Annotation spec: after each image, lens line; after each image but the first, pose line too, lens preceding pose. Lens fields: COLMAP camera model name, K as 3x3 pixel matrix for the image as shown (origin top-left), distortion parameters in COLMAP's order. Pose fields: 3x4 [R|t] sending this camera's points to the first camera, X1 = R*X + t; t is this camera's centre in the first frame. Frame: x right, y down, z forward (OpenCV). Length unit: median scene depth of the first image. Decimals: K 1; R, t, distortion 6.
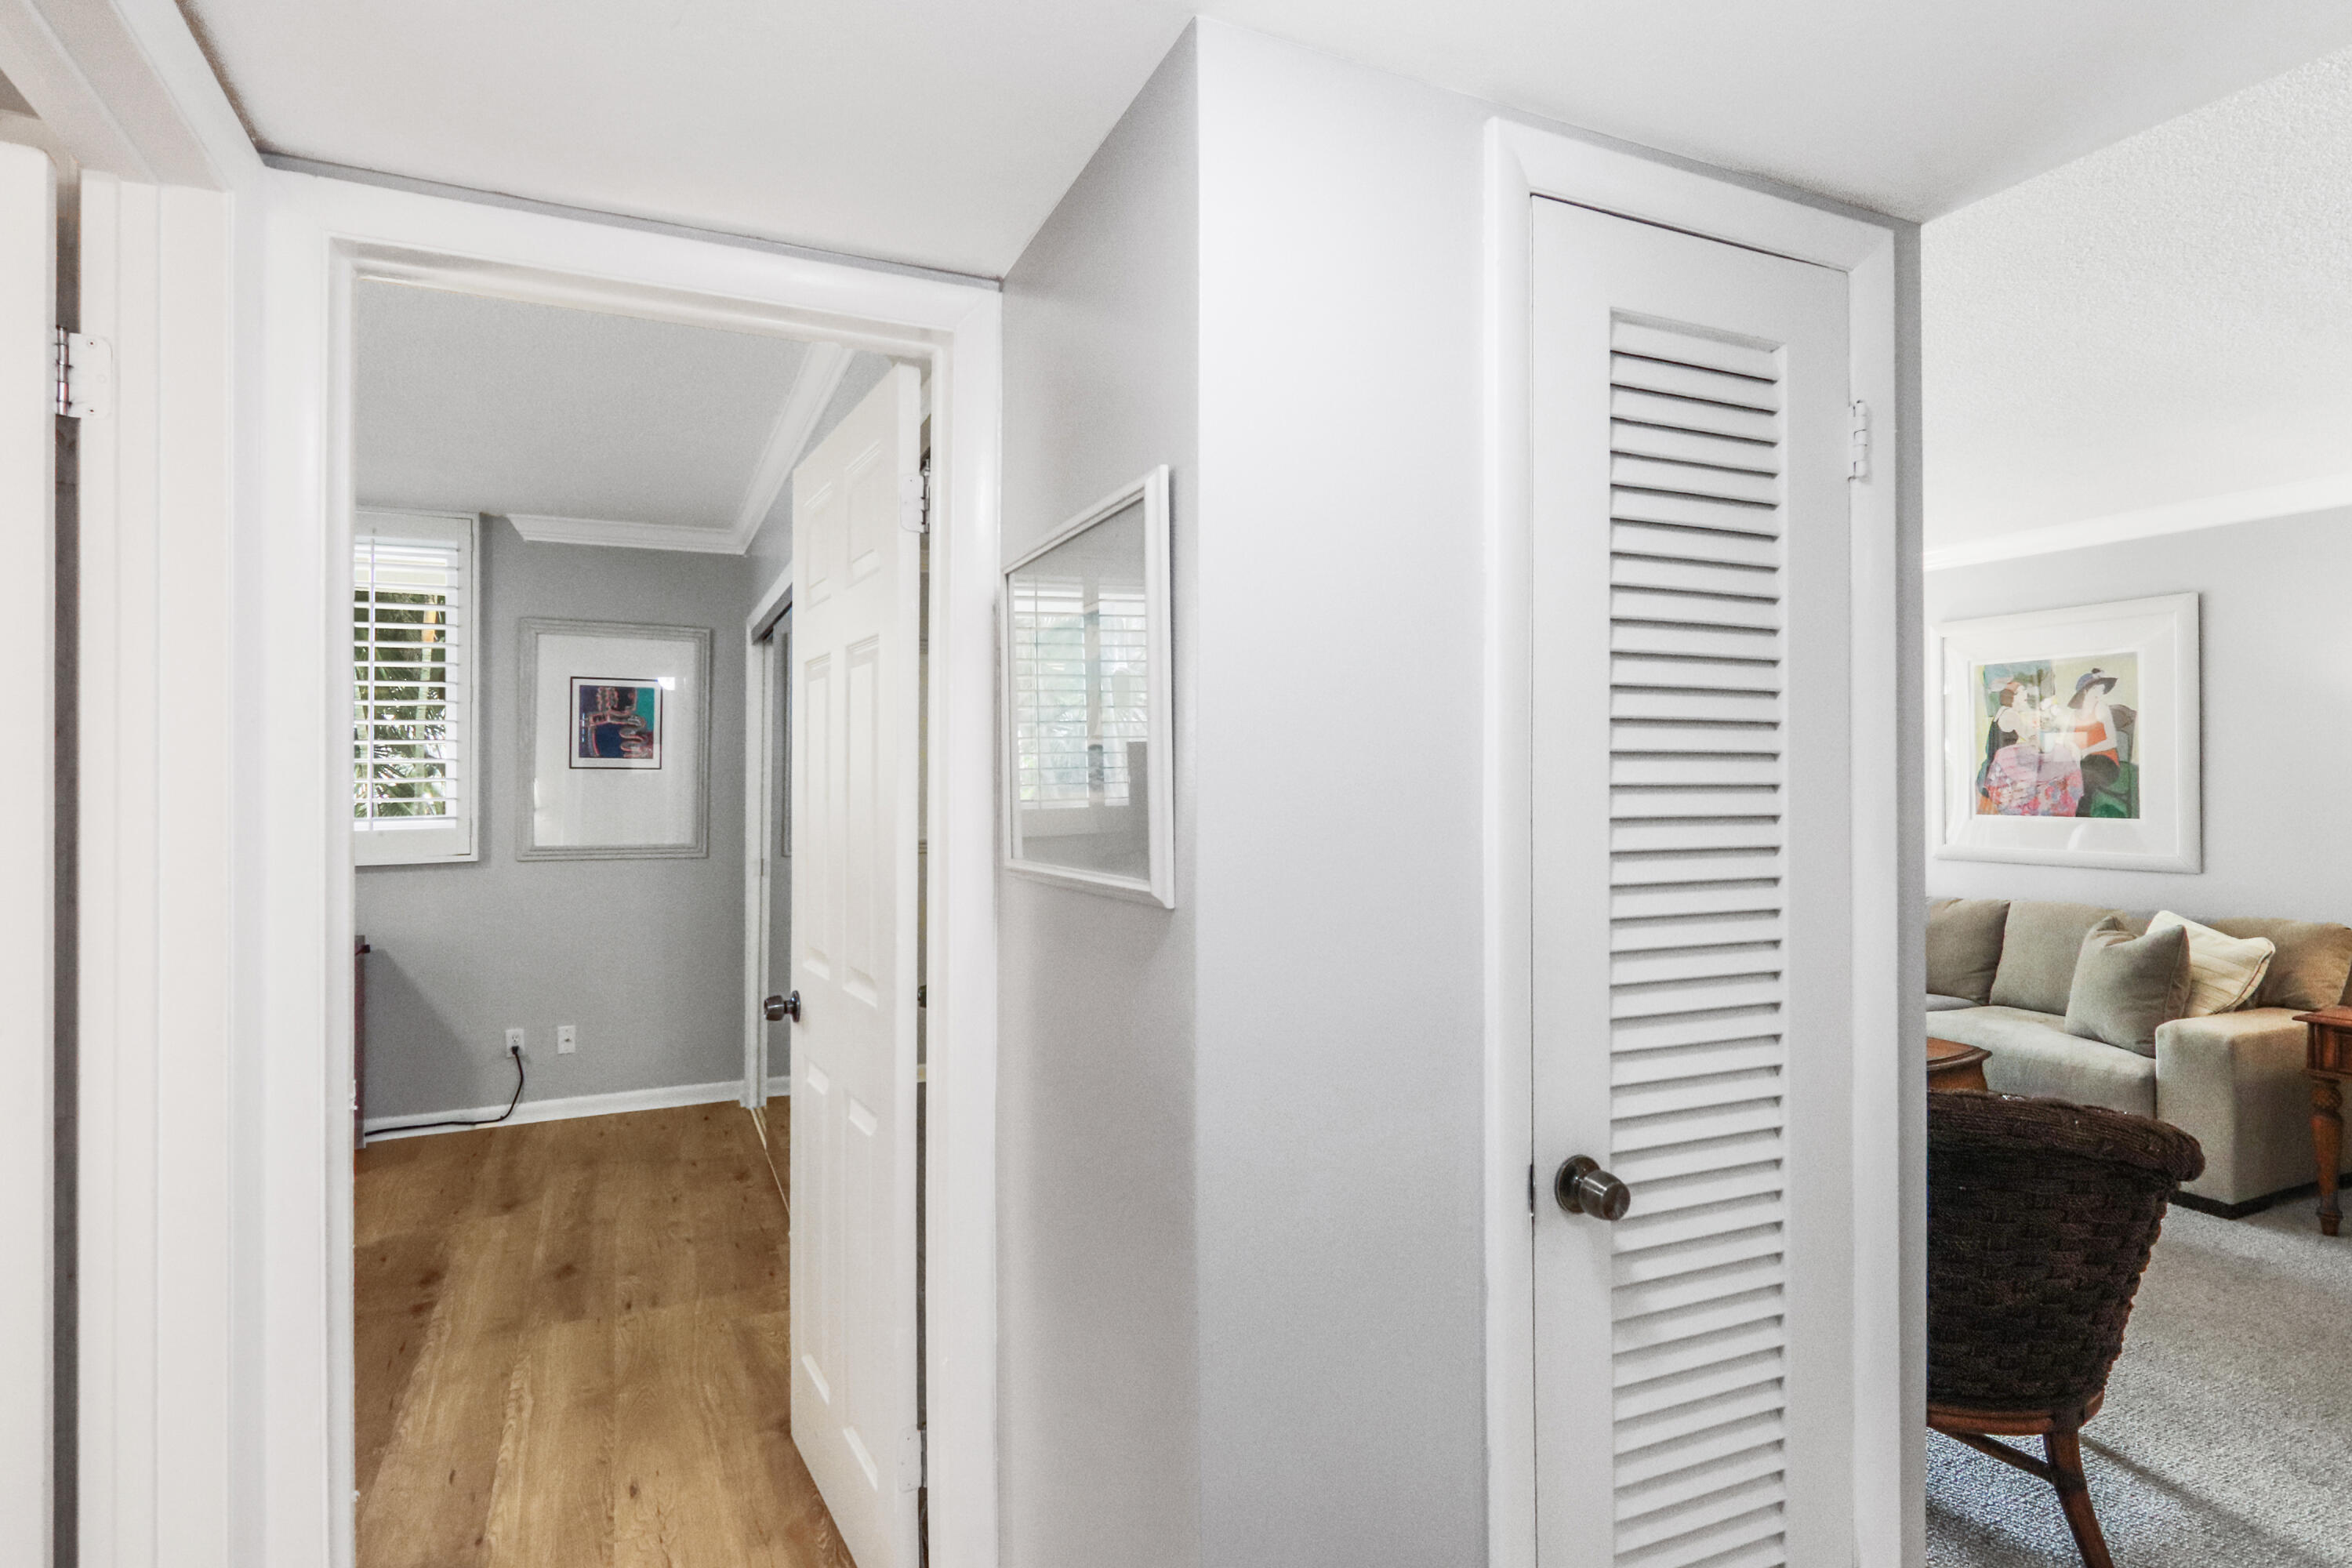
lens RADIAL K [[1253.3, 0, 1176.0], [0, 1253.3, 784.0], [0, 0, 1]] dist [-0.065262, -0.000305]
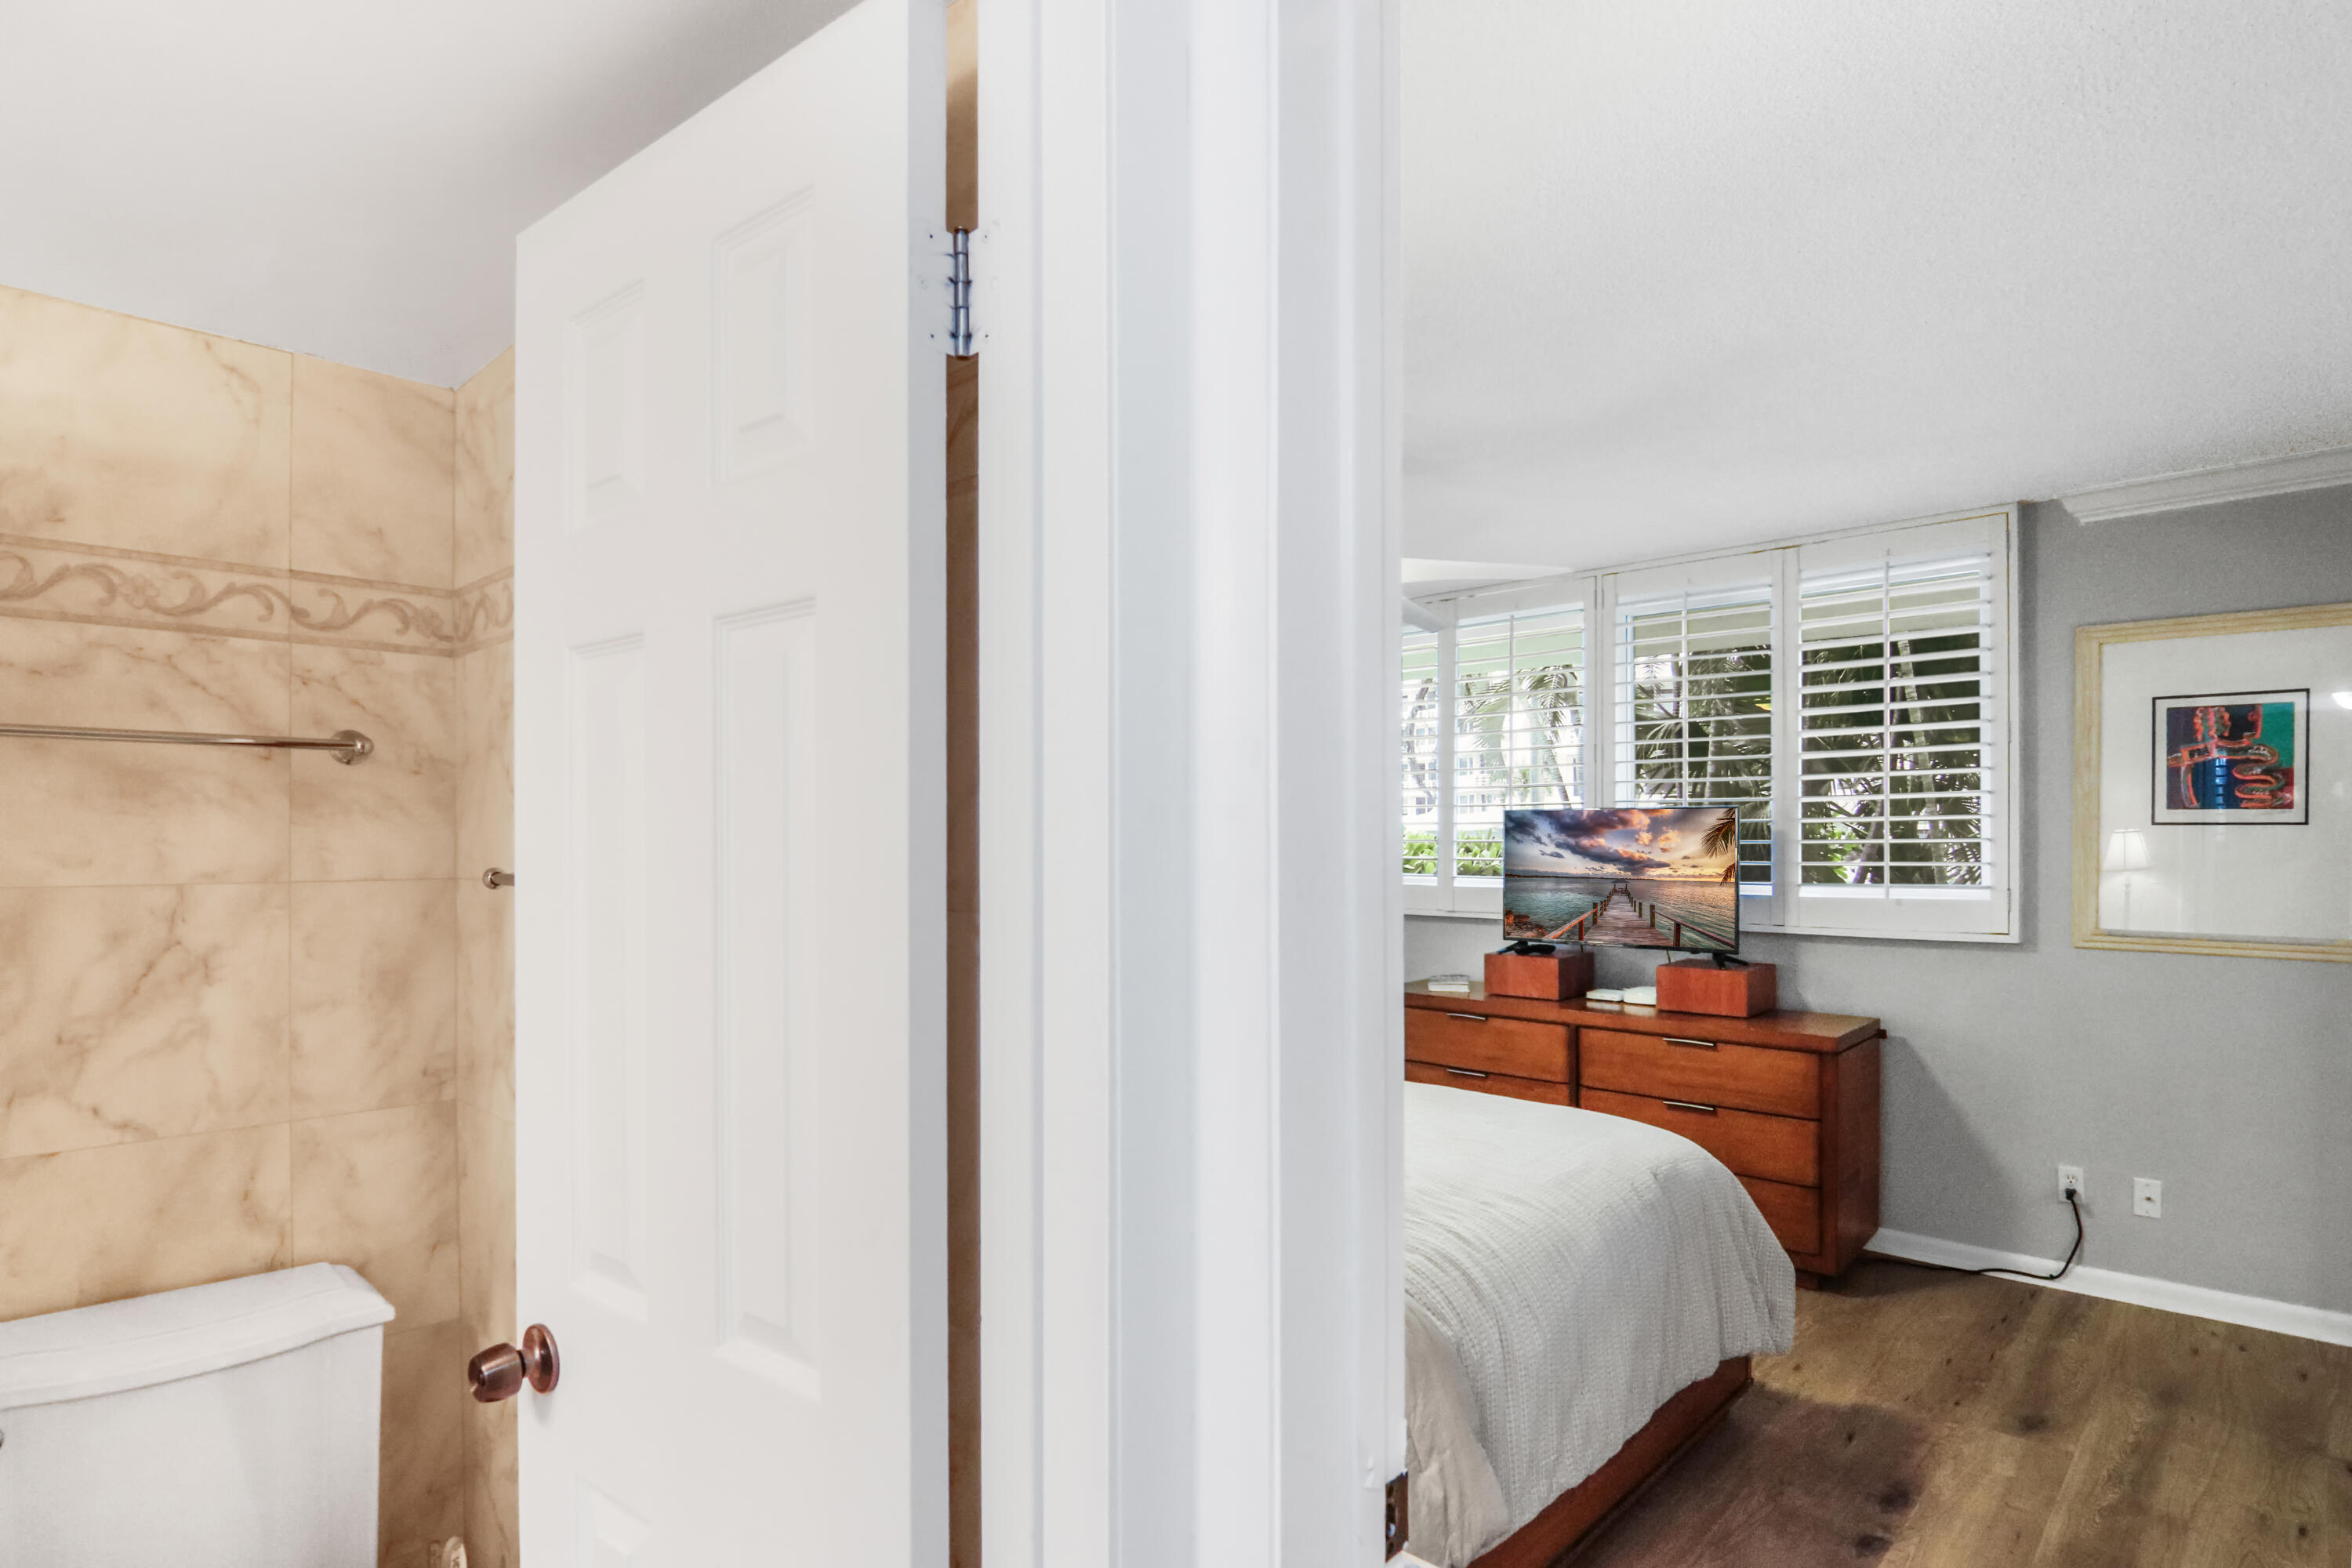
lens RADIAL K [[1216.4, 0, 1176.1], [0, 1216.4, 829.4], [0, 0, 1]] dist [0.000625, -0.014763]
pose [[0.385378, -0.007223, -0.922731, -0.059262], [0.004113, 0.999973, -0.006110, -0.007845], [0.922750, -0.001441, 0.385397, 0.202426]]
